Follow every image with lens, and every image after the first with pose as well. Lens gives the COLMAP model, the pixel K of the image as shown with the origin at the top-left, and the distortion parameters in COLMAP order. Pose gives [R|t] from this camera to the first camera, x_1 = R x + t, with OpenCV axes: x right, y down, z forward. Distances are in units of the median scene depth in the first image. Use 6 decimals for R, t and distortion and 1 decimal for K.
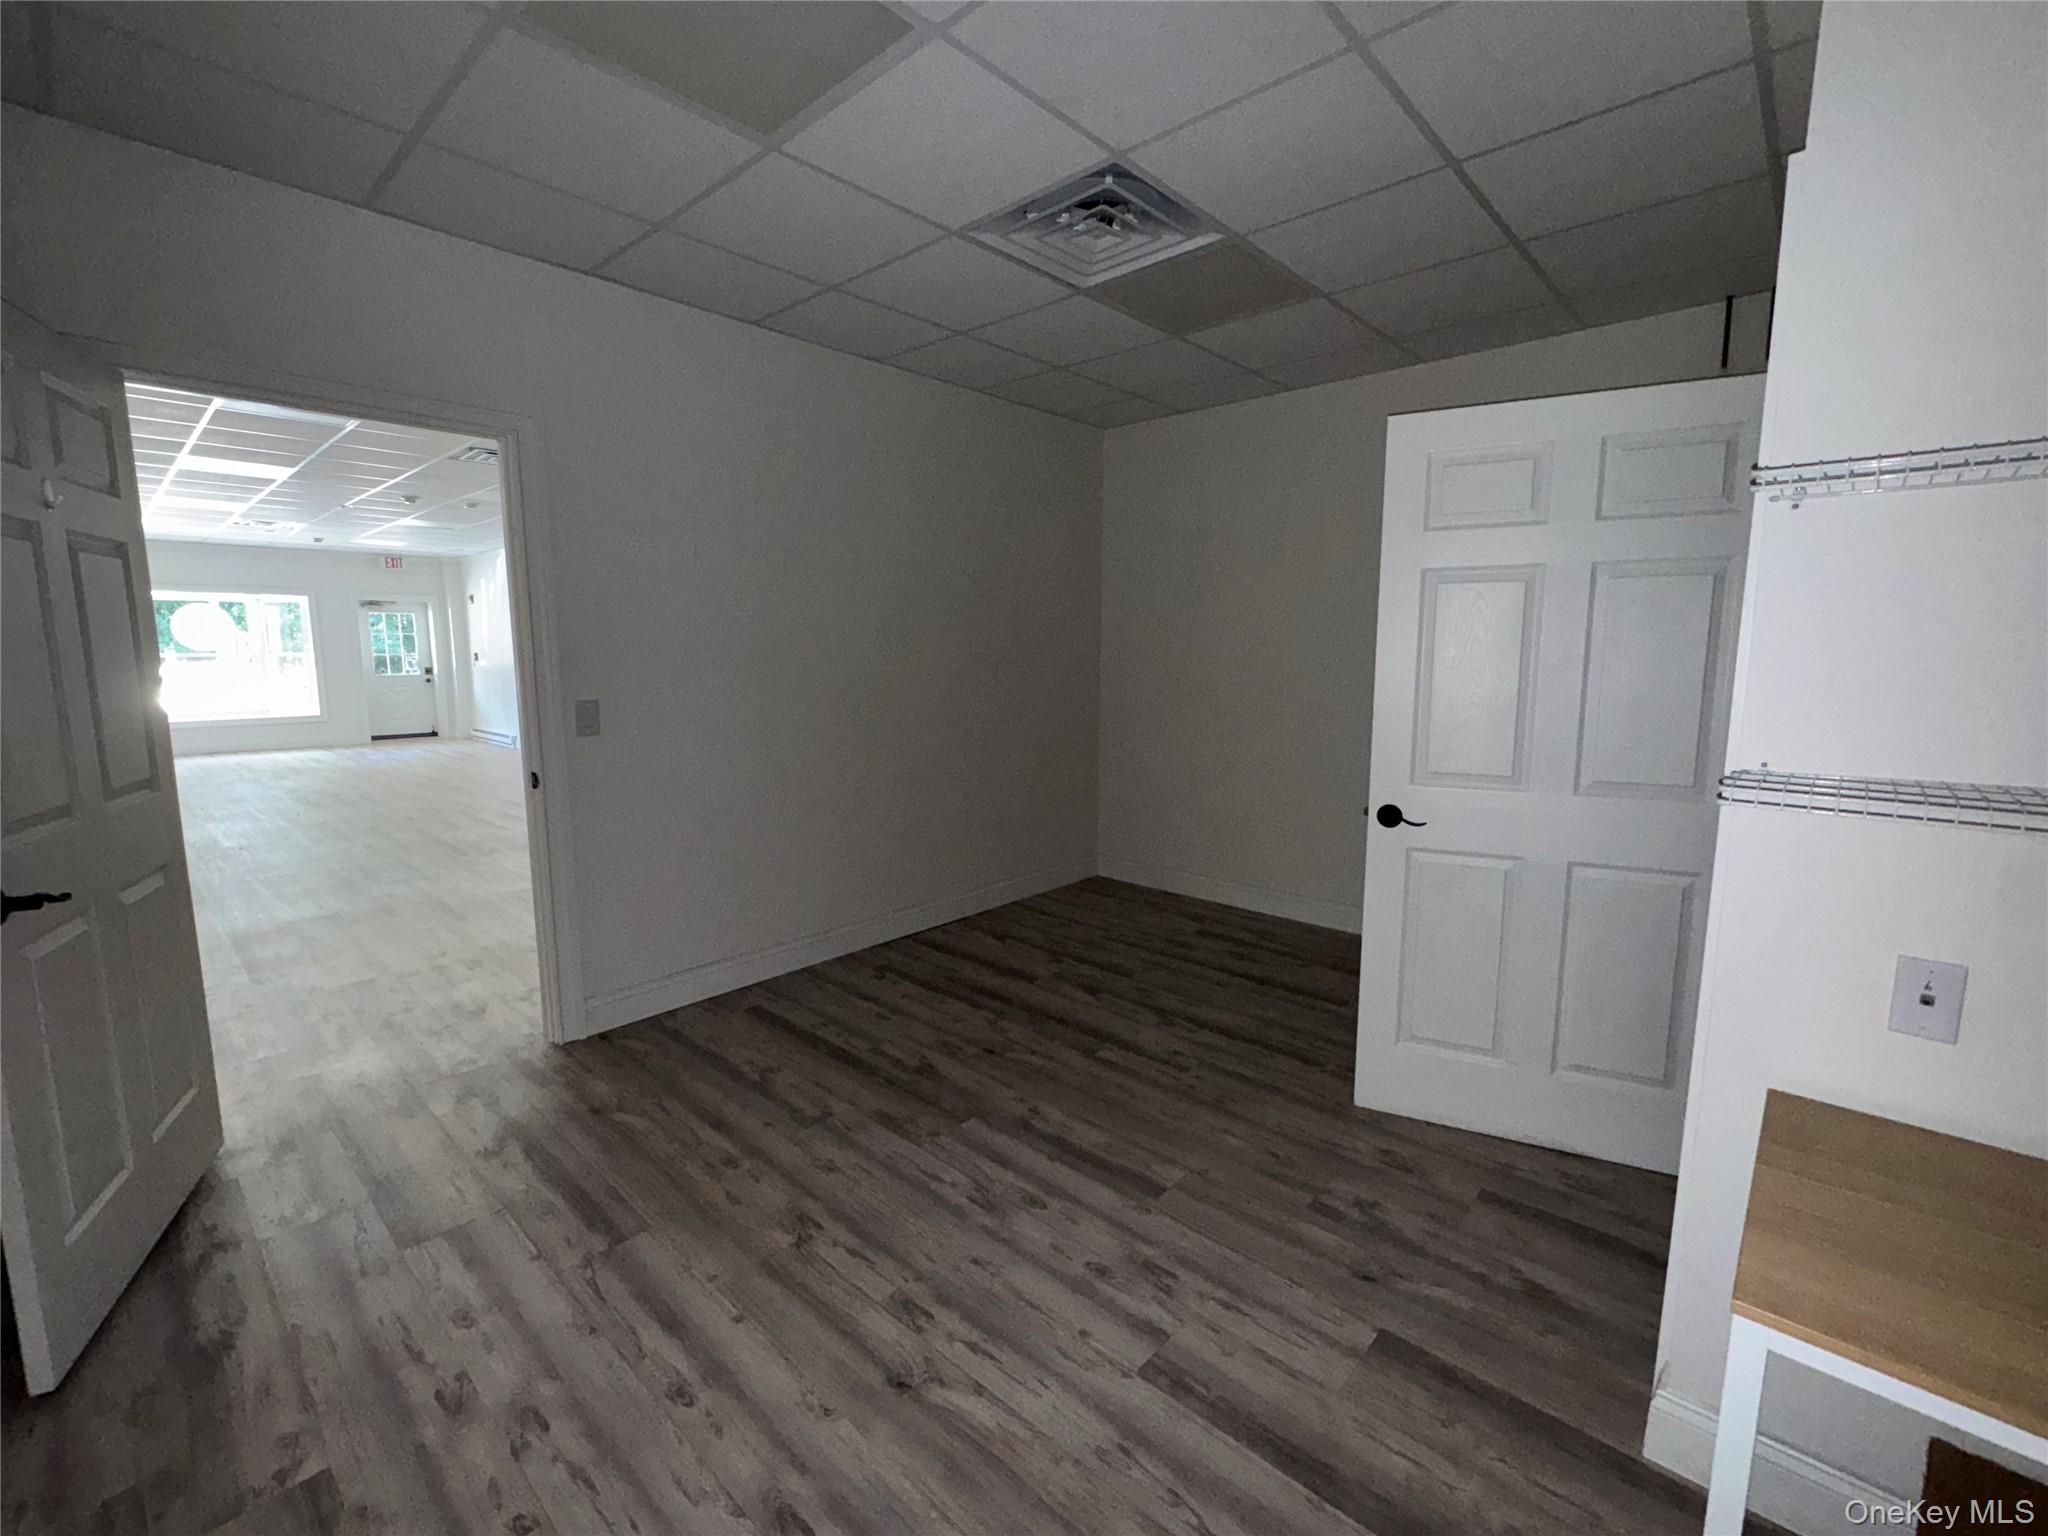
lens RADIAL K [[882.7, 0, 1023.8], [0, 882.7, 772.9], [0, 0, 1]] dist [-0.004672, 0.000085]
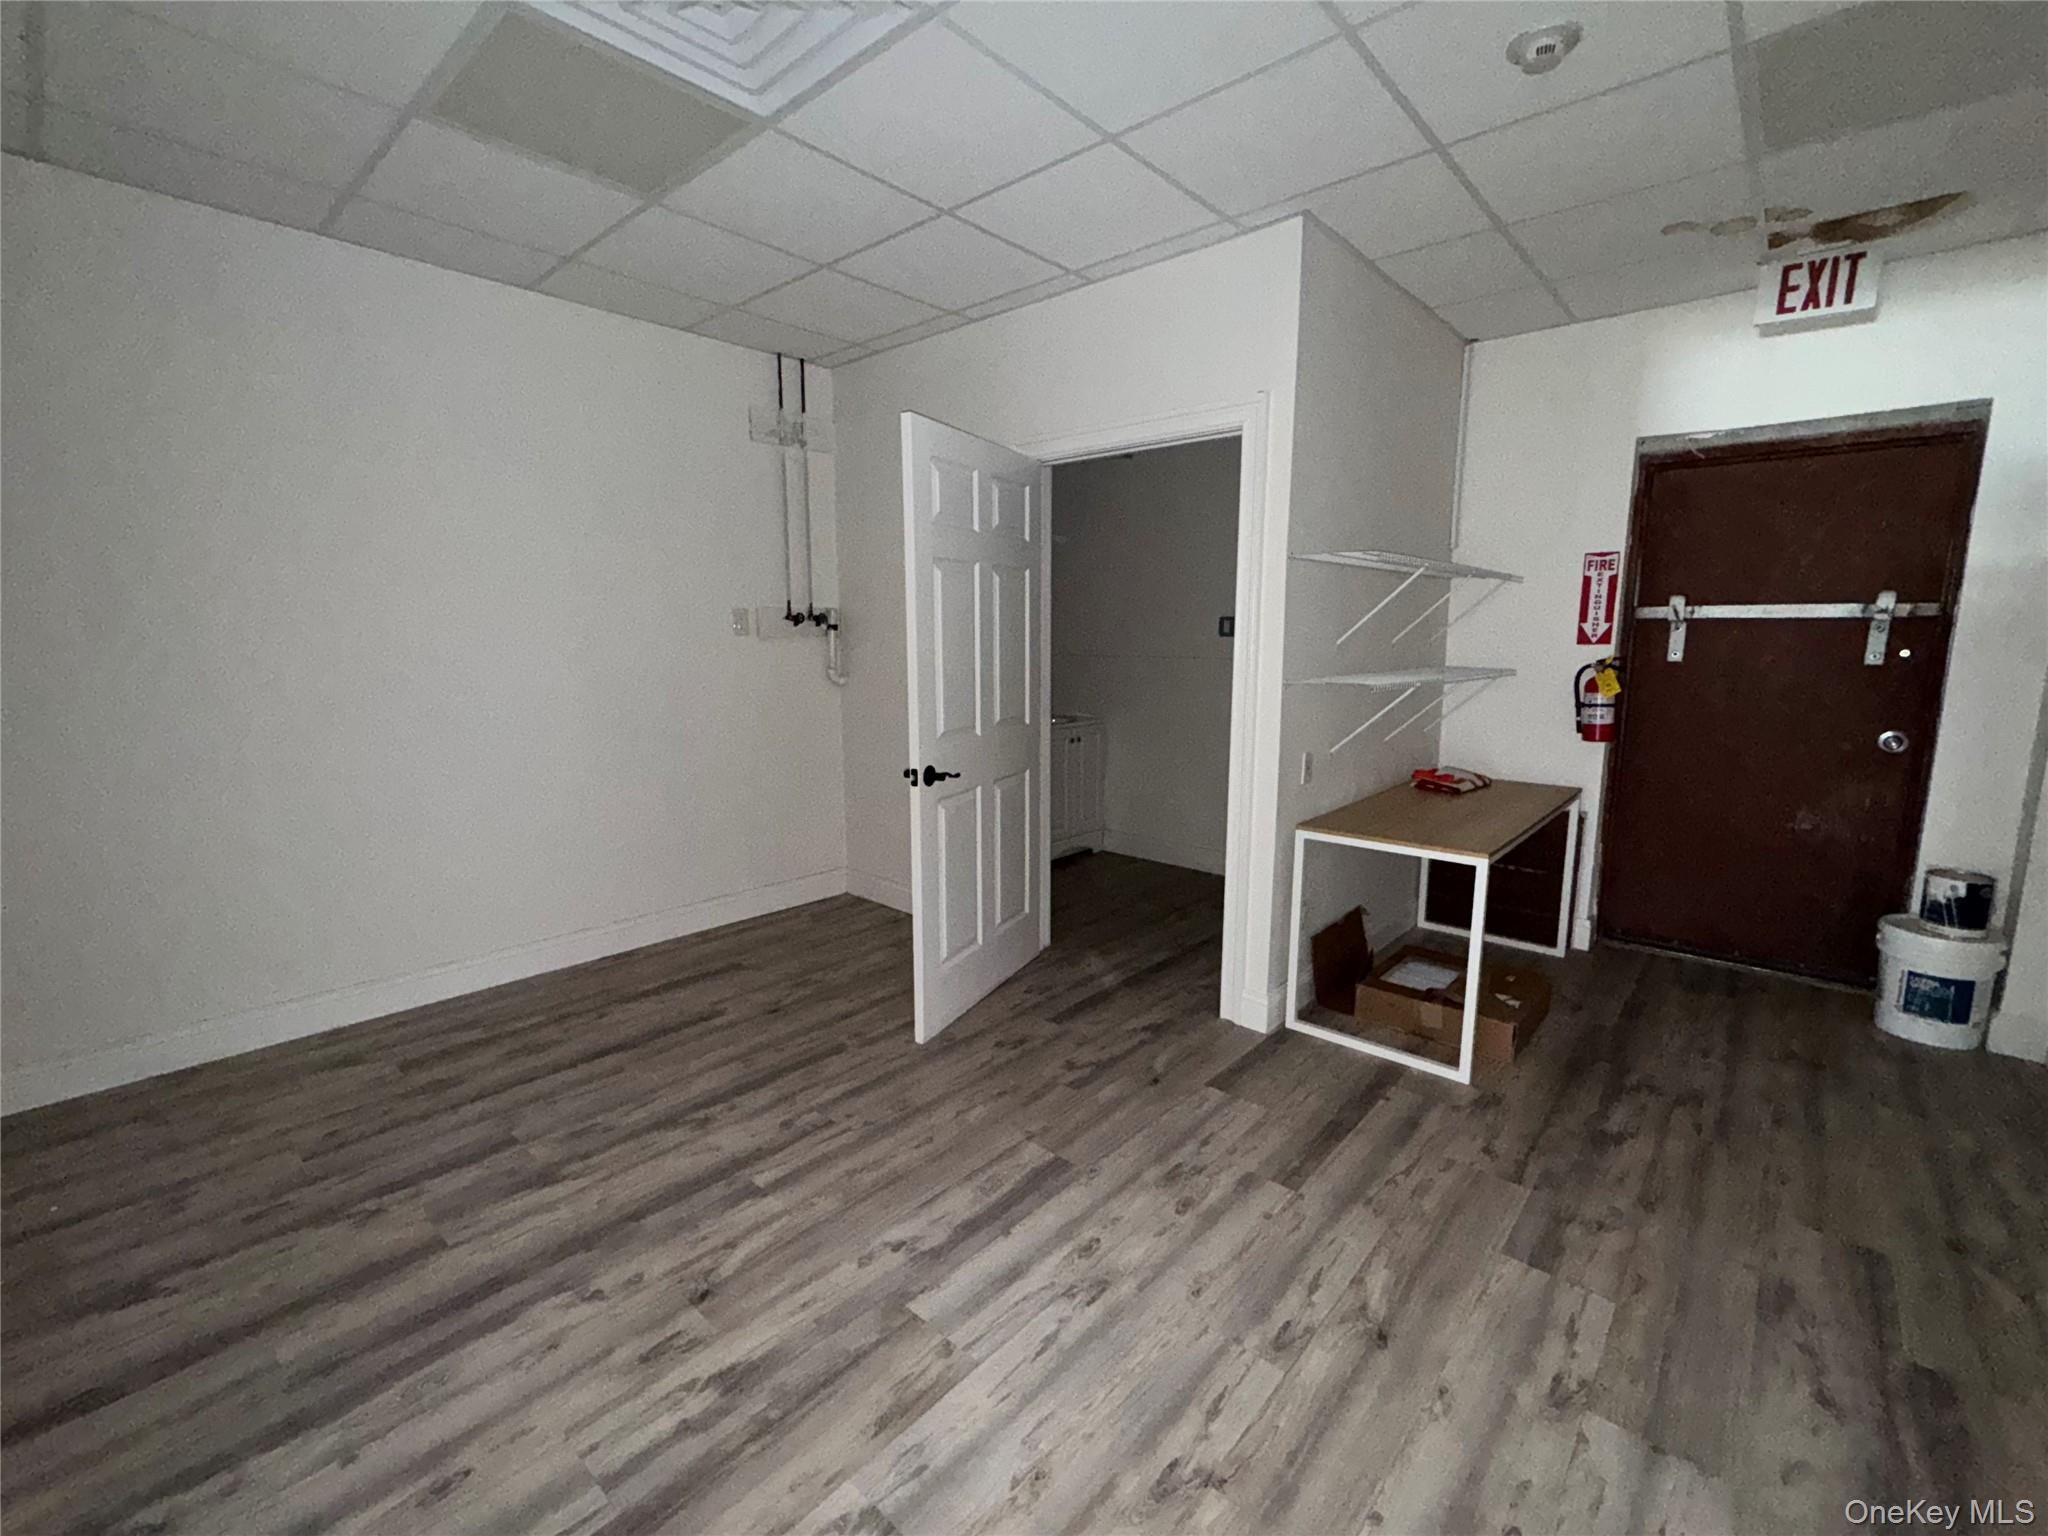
lens RADIAL K [[882.7, 0, 1030.1], [0, 882.7, 765.2], [0, 0, 1]] dist [-0.004672, 0.000085]
pose [[-0.025713, -0.153273, 0.987849, -0.678996], [0.140182, 0.977859, 0.155371, -0.116033], [-0.989792, 0.142473, -0.003658, 0.854397]]
